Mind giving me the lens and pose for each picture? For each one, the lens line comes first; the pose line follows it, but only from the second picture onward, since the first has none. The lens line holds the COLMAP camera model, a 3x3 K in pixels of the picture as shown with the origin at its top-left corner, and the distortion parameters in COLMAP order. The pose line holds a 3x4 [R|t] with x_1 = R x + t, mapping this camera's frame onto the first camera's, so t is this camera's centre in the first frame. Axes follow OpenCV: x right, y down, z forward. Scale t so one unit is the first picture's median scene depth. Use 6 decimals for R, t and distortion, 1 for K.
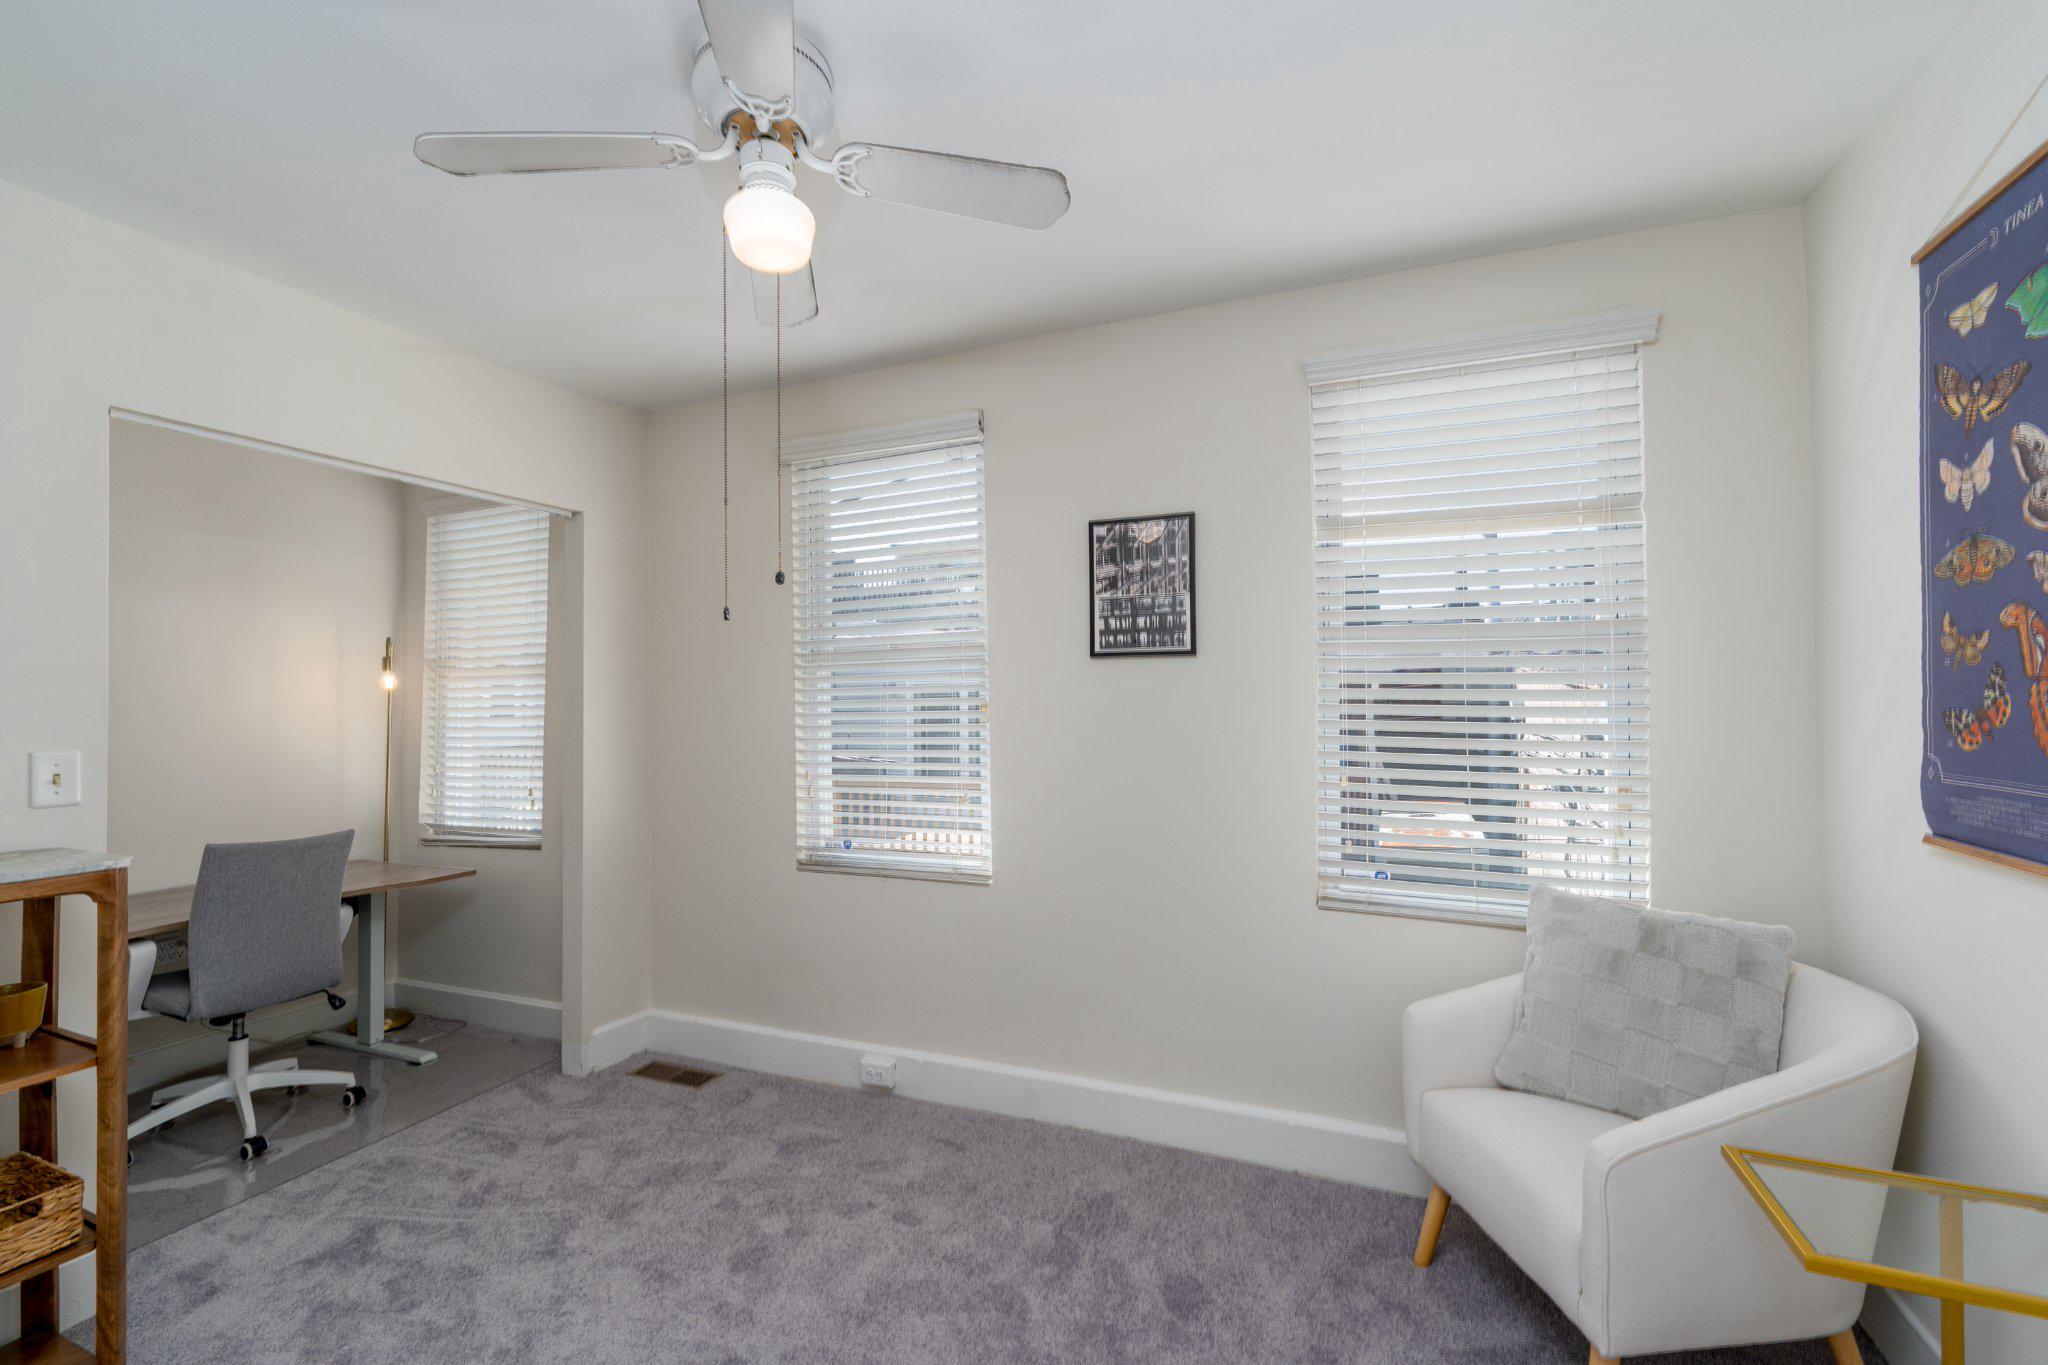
lens RADIAL K [[843.7, 0, 1027.2], [0, 843.7, 685.4], [0, 0, 1]] dist [0.000862, -0.000415]
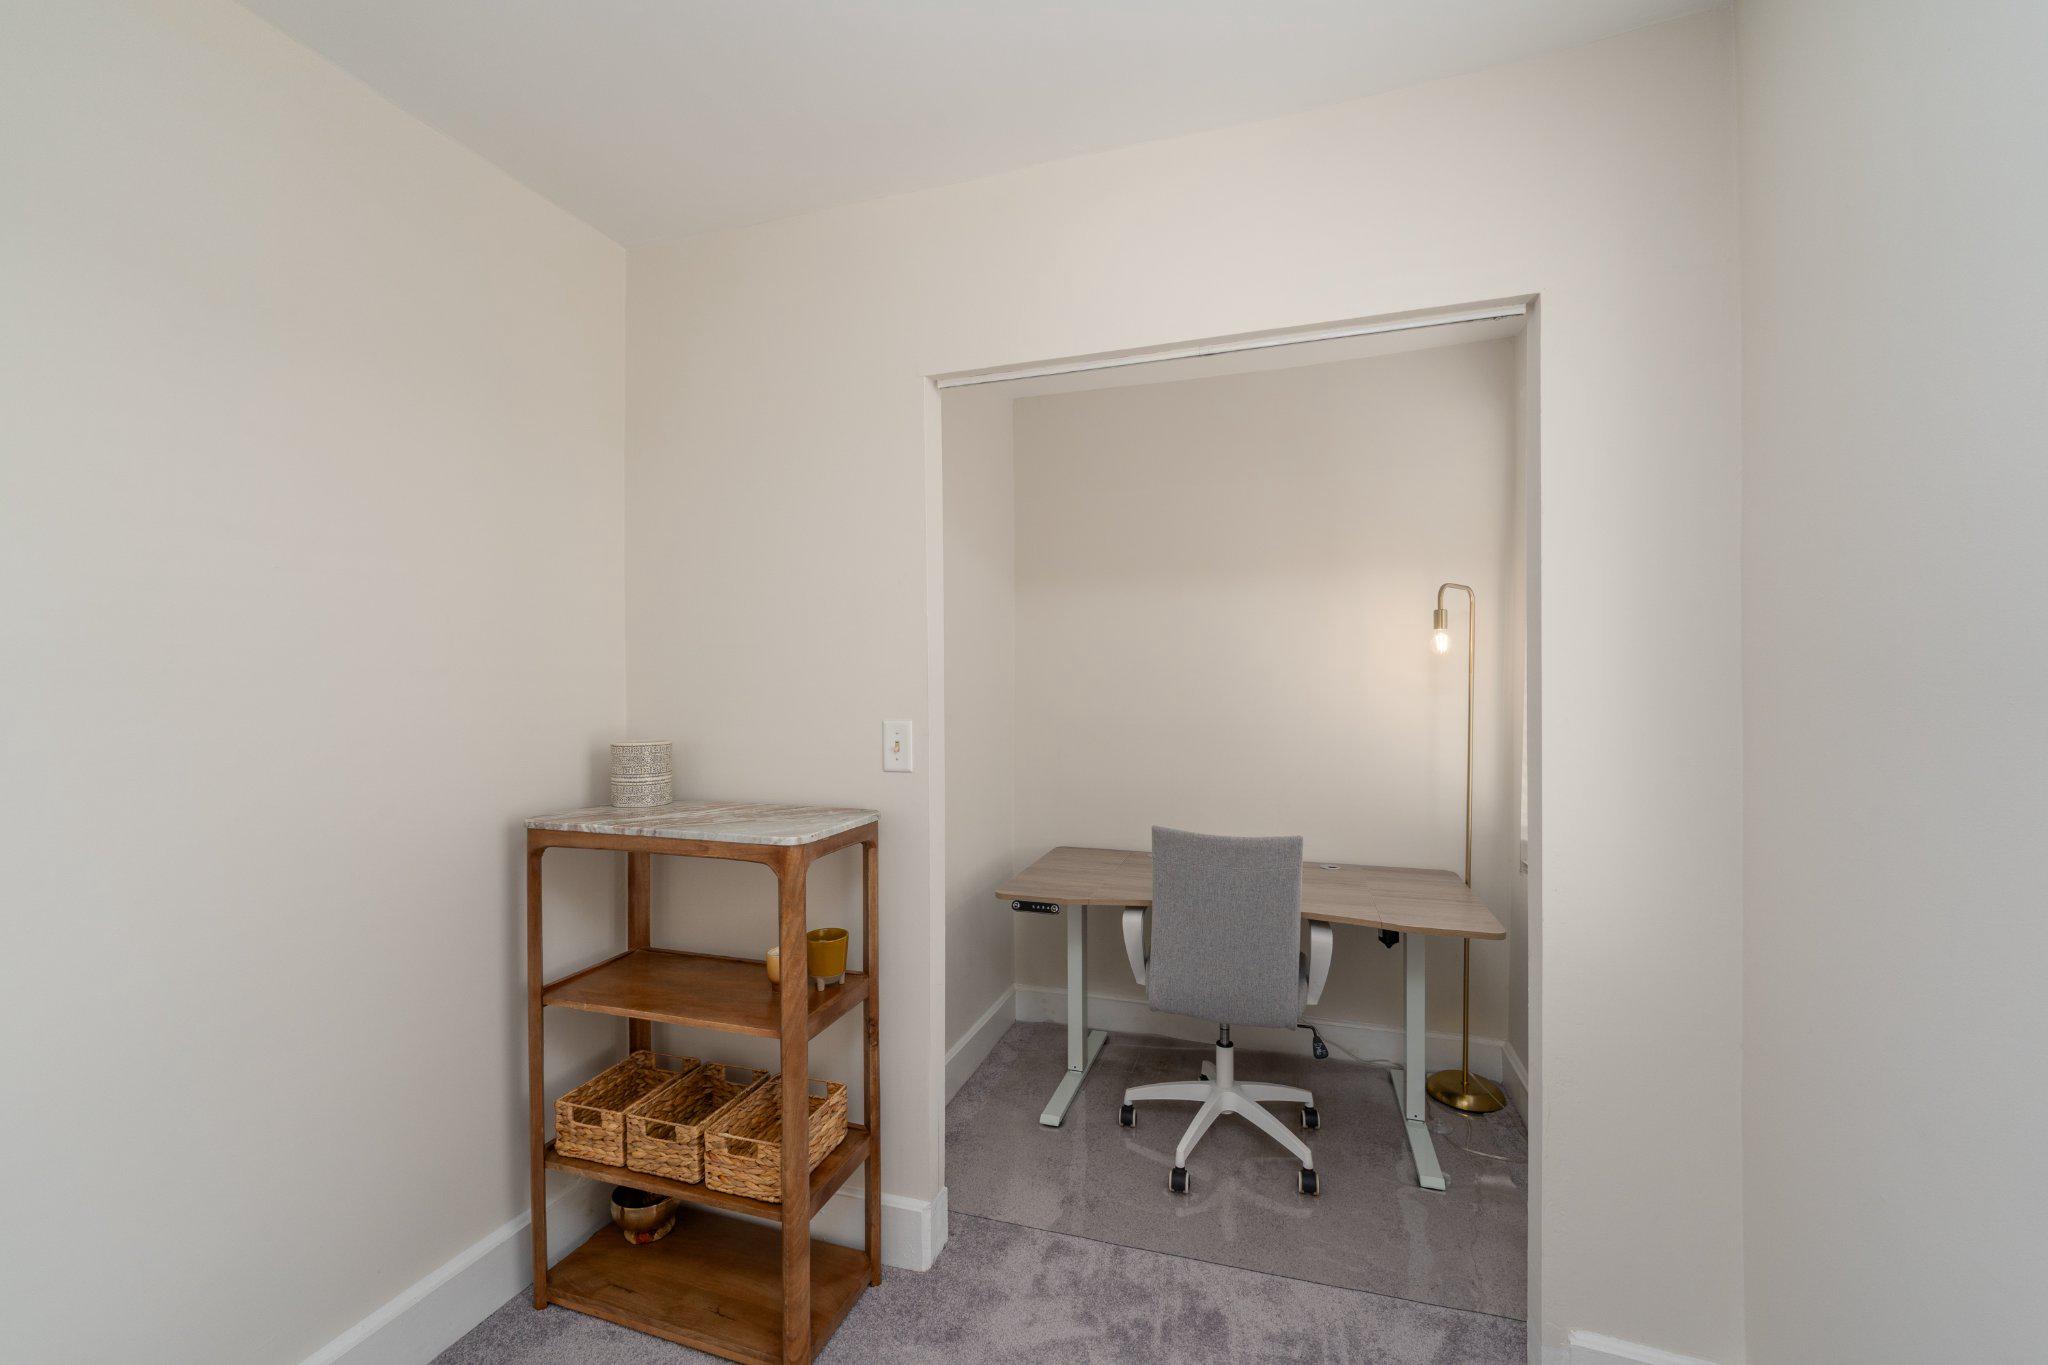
lens RADIAL K [[850.6, 0, 1030.3], [0, 850.6, 680.0], [0, 0, 1]] dist [0.003061, 0.000112]
pose [[0.081963, 0.011310, -0.996571, -0.038134], [0.023197, 0.999643, 0.013253, 0.009183], [0.996365, -0.024203, 0.081672, 0.576765]]
